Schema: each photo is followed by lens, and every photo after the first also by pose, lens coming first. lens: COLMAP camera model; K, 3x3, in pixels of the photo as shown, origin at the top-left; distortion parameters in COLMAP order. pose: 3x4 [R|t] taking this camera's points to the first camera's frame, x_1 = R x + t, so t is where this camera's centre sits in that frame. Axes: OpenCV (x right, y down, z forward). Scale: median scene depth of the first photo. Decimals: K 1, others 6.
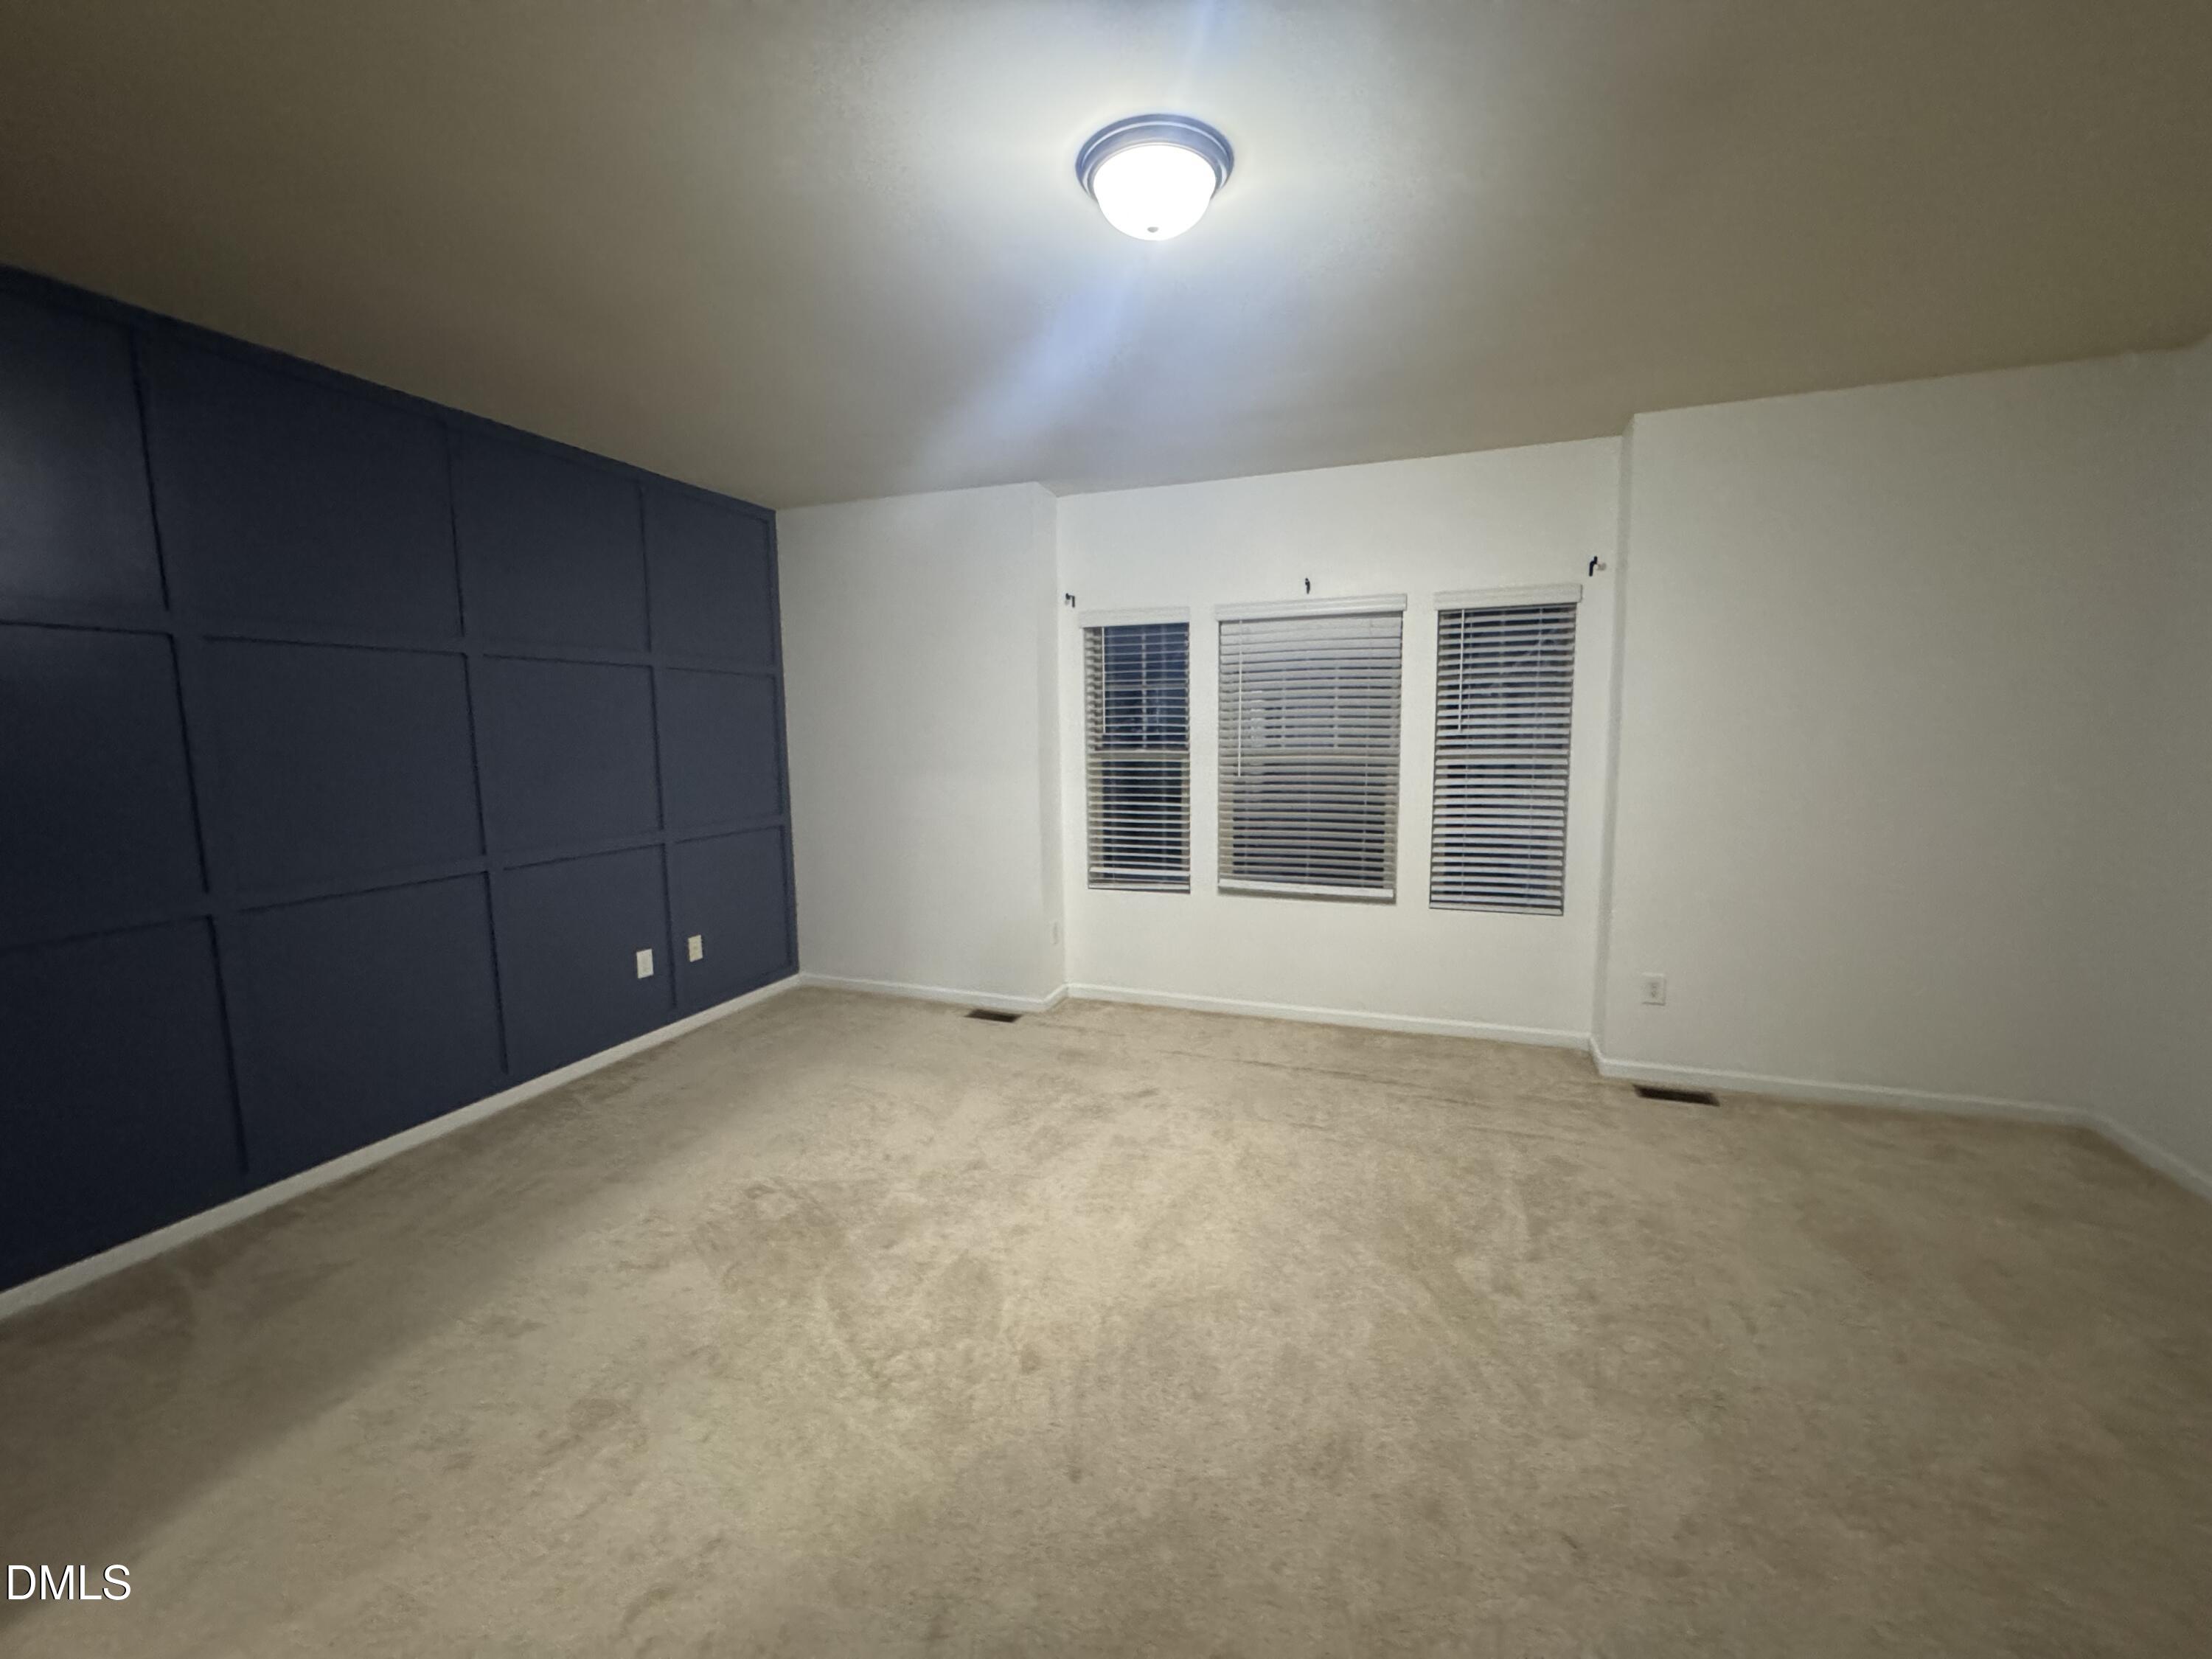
lens RADIAL K [[878.3, 0, 1103.0], [0, 878.3, 825.0], [0, 0, 1]] dist [-0.001142, 0.000648]
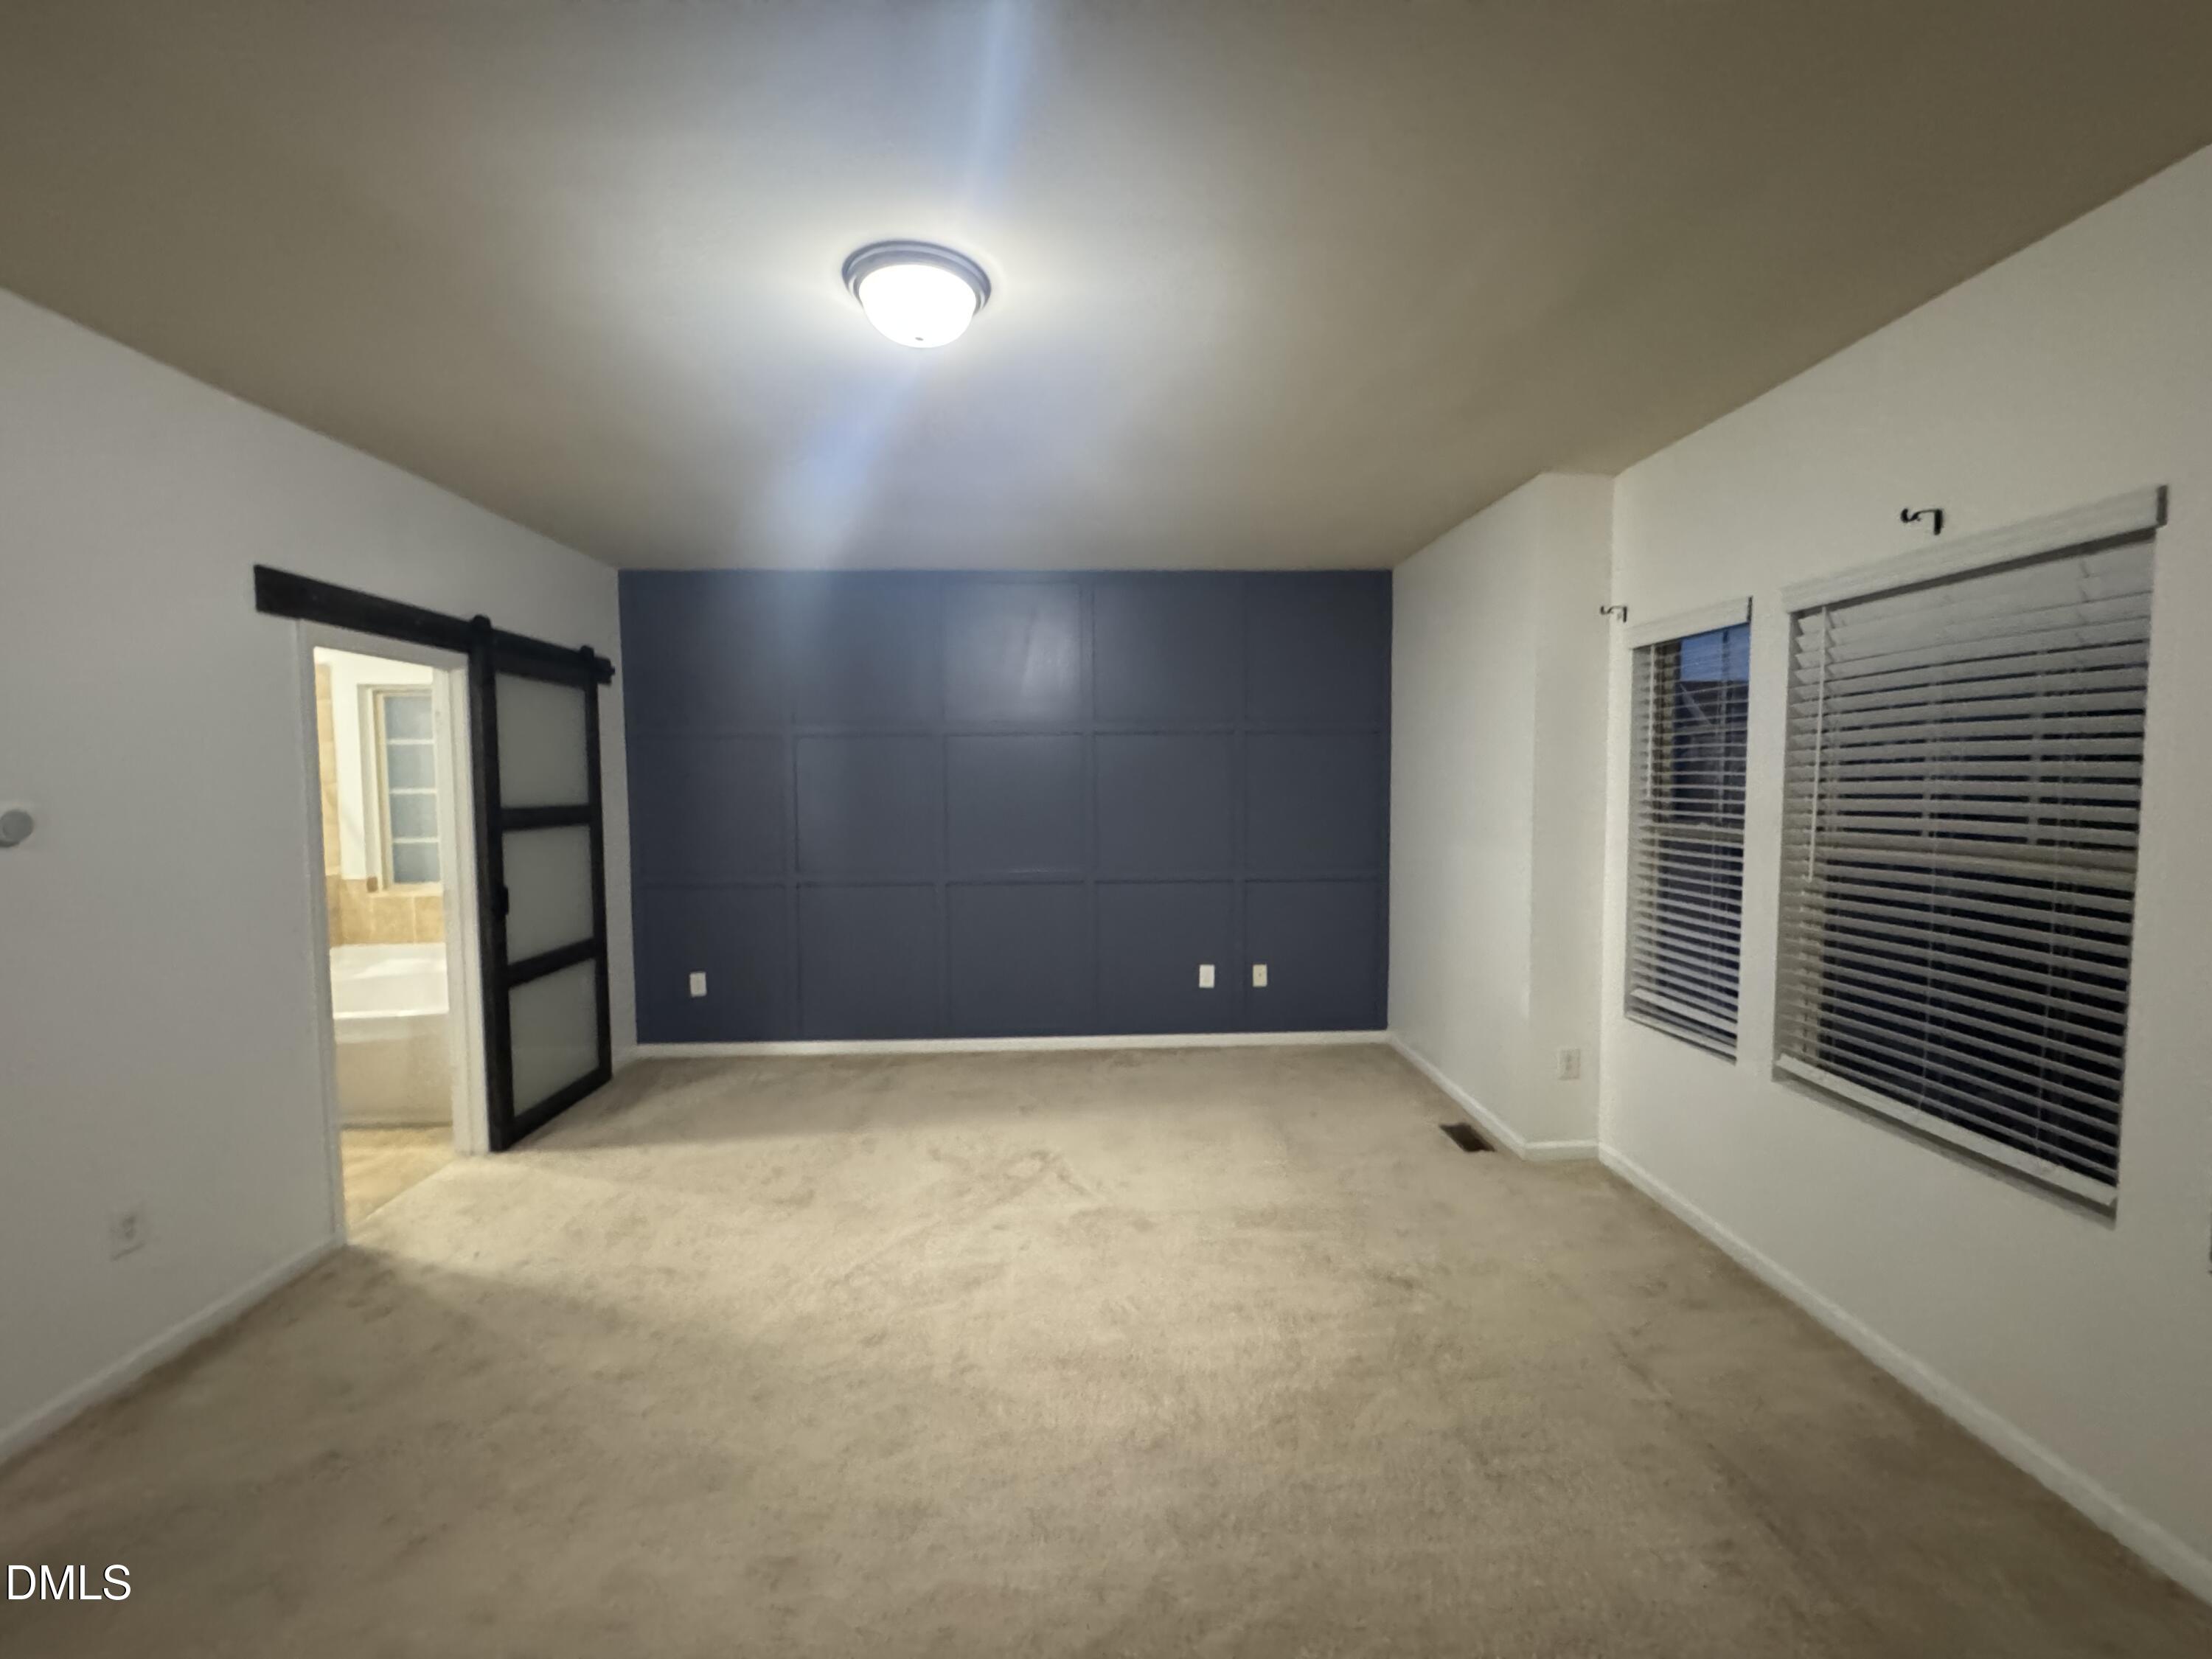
lens RADIAL K [[878.3, 0, 1106.2], [0, 878.3, 828.5], [0, 0, 1]] dist [-0.001142, 0.000648]
pose [[0.380134, 0.060658, -0.922940, 0.508287], [-0.101033, 0.994599, 0.023755, -0.057393], [0.919397, 0.084218, 0.384210, 0.369318]]
